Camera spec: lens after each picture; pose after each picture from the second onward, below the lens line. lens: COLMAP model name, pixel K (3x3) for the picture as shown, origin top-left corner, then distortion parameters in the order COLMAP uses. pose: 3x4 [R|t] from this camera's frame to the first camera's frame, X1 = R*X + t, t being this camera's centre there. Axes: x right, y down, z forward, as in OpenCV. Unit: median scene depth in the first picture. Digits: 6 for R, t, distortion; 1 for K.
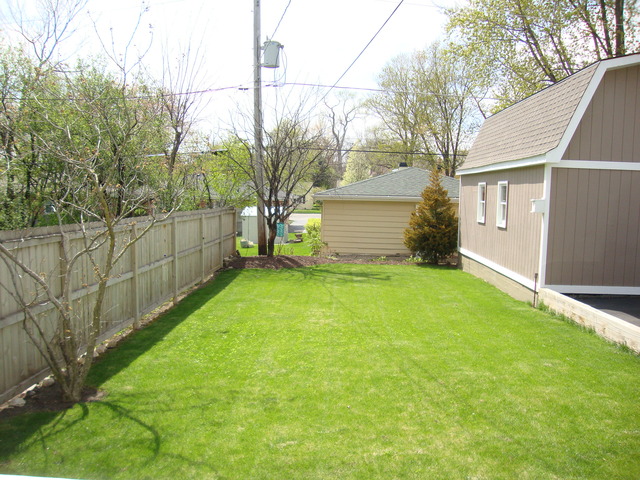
lens RADIAL K [[568.1, 0, 320.1], [0, 568.1, 240.4], [0, 0, 1]] dist [-0.127176, 0.024010]
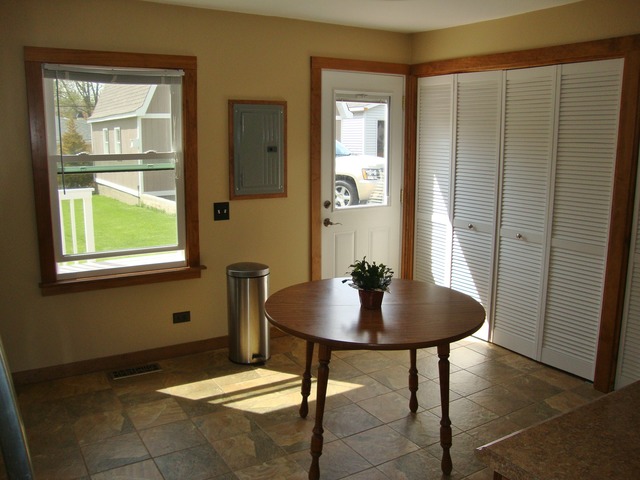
lens RADIAL K [[568.1, 0, 318.5], [0, 568.1, 240.5], [0, 0, 1]] dist [-0.127176, 0.024010]
pose [[0.828727, -0.130347, 0.544262, -0.070534], [0.071449, 0.989183, 0.128110, 0.041627], [-0.555073, -0.067282, 0.829076, -0.568125]]
